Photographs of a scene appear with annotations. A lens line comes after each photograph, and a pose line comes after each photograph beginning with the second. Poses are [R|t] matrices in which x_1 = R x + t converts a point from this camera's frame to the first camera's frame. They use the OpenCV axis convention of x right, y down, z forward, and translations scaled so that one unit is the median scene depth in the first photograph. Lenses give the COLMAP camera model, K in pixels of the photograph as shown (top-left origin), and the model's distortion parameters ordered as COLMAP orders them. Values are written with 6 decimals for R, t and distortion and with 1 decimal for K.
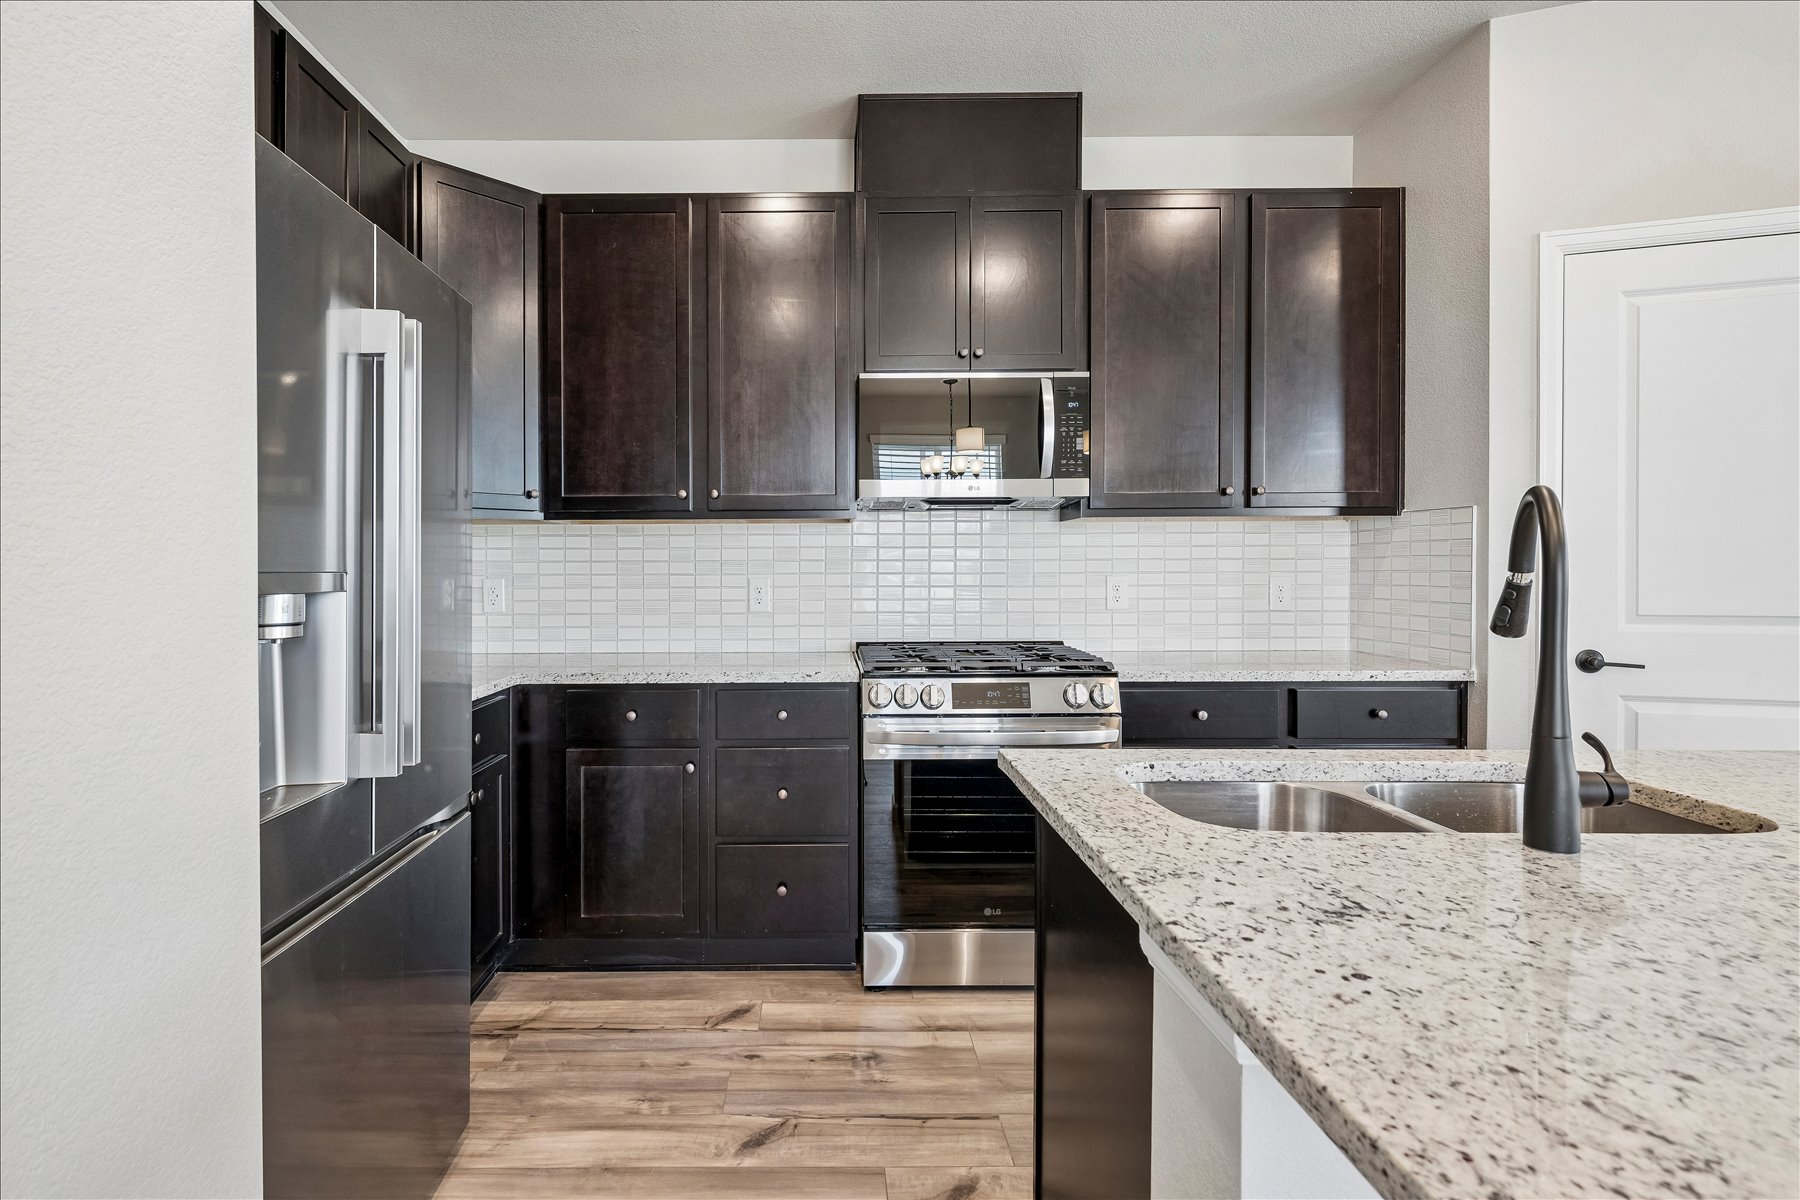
lens RADIAL K [[919.7, 0, 839.8], [0, 919.7, 578.0], [0, 0, 1]] dist [0.003596, 0.000430]
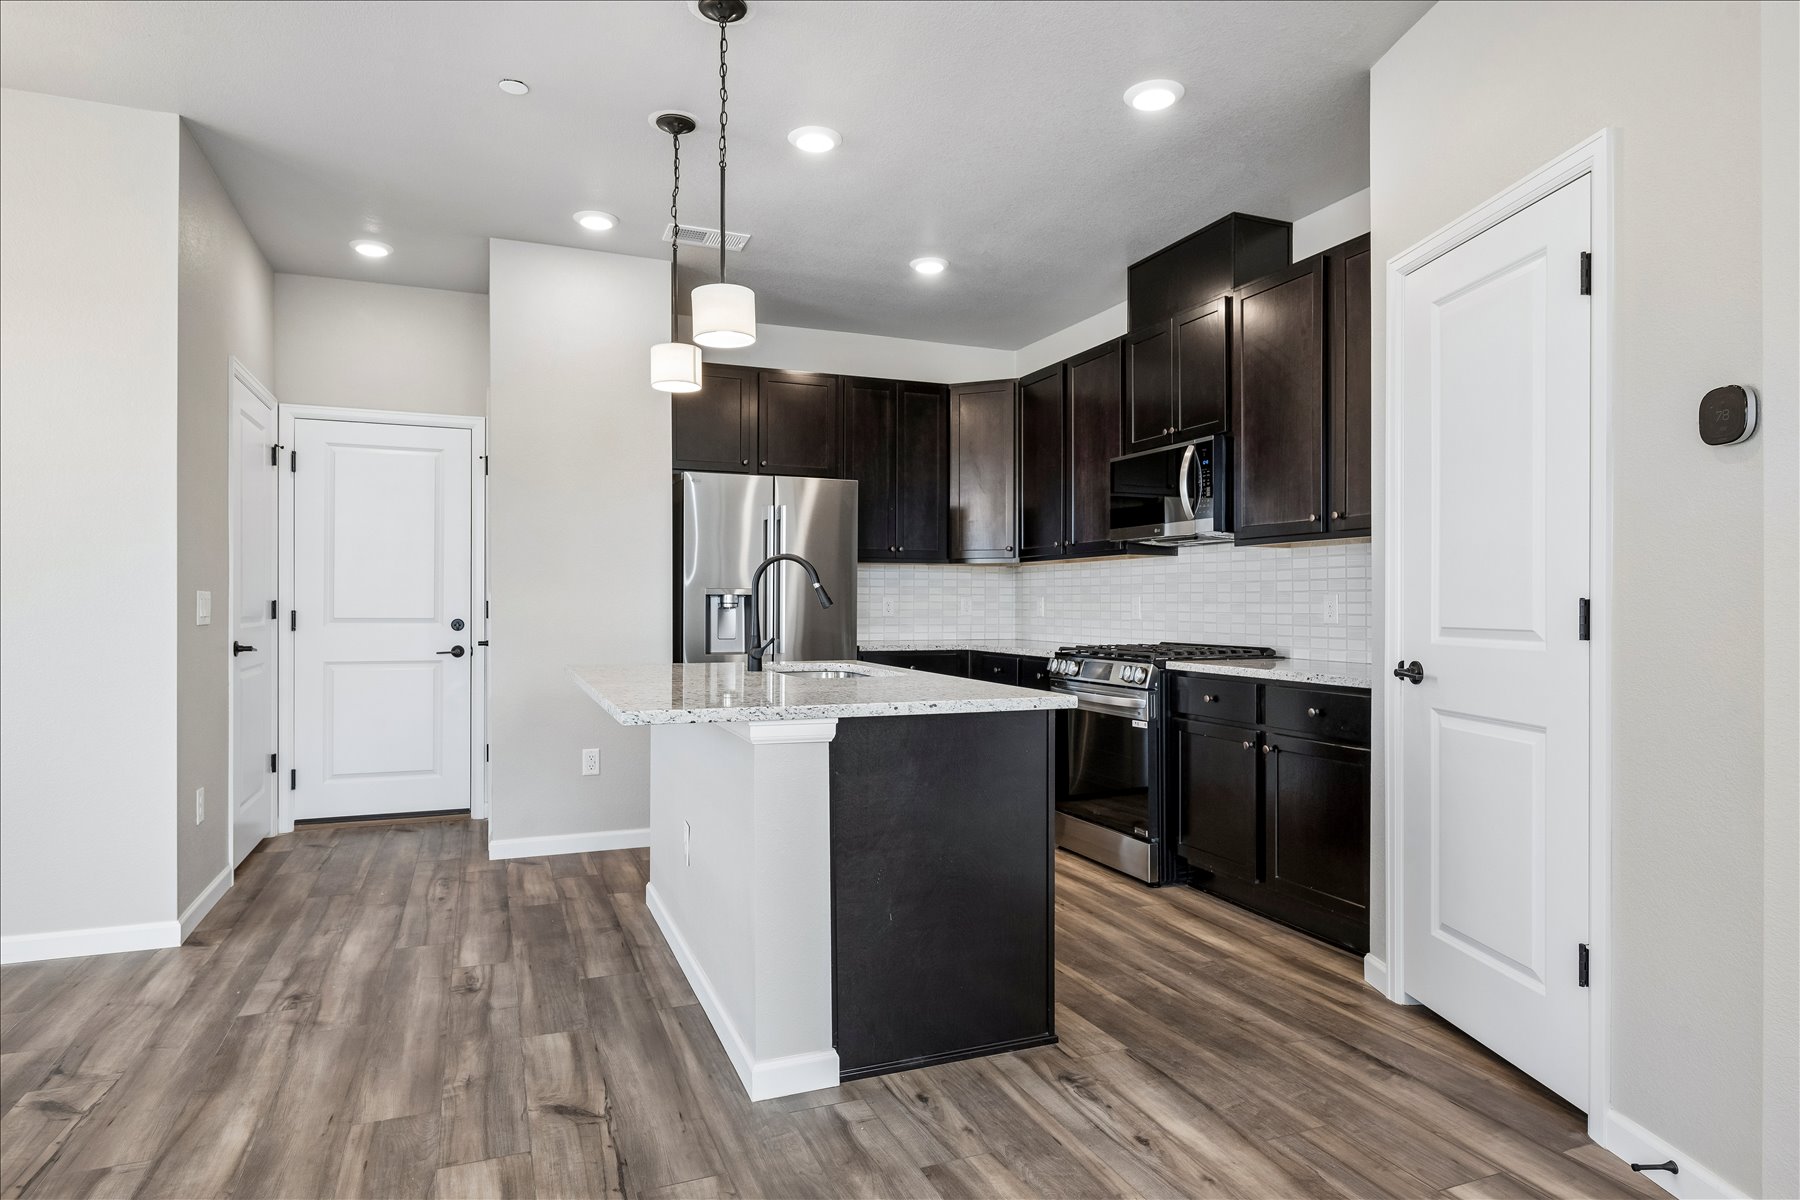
lens RADIAL K [[1032.7, 0, 898.5], [0, 1032.7, 604.6], [0, 0, 1]] dist [0.000481, 0.000488]
pose [[0.363722, 0.006442, -0.931485, 1.601410], [-0.014332, 0.999896, 0.001319, 0.020666], [0.931397, 0.012871, 0.363777, 0.079064]]
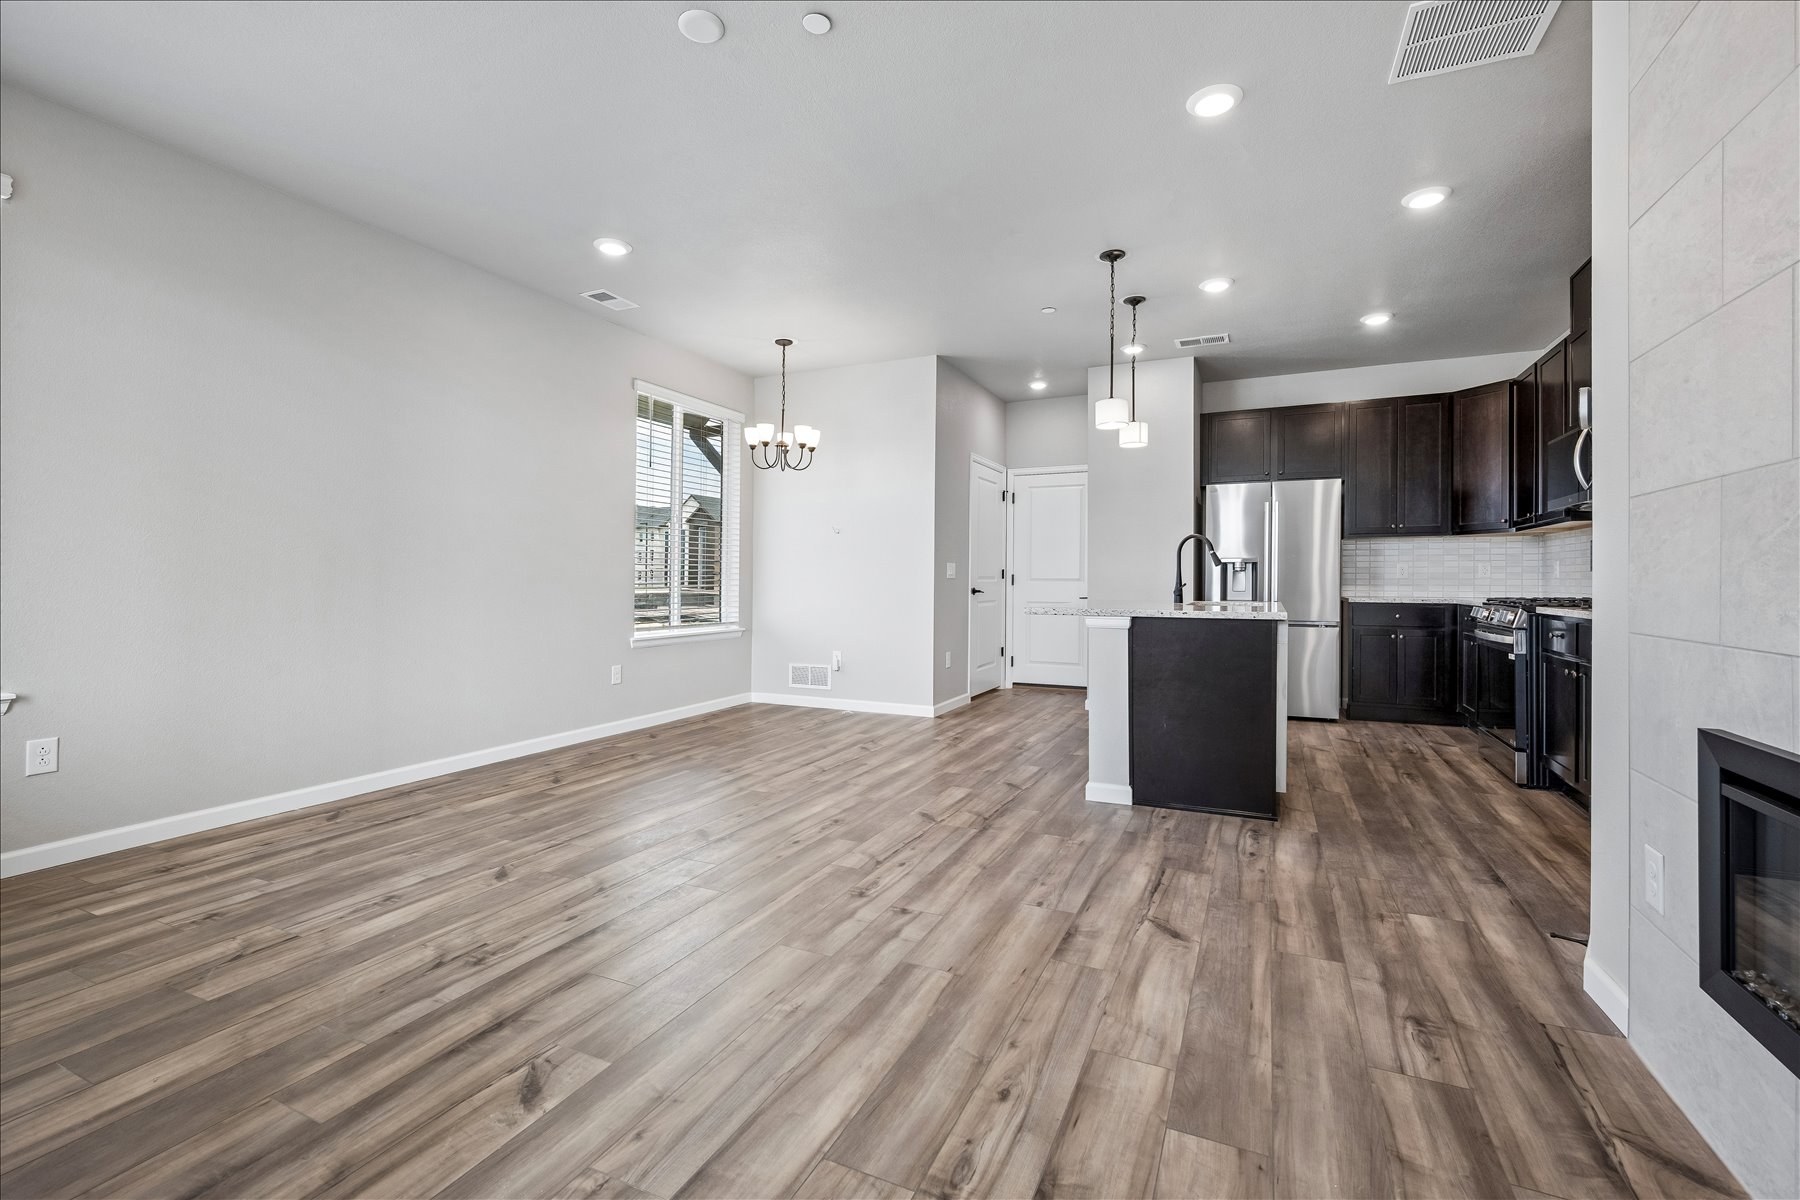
lens RADIAL K [[786.9, 0, 901.4], [0, 786.9, 575.2], [0, 0, 1]] dist [0.004200, -0.000524]
pose [[-0.433663, -0.004018, -0.901066, 2.122966], [-0.010314, 0.999947, 0.000505, 0.055341], [0.901016, 0.009512, -0.433681, 0.590394]]
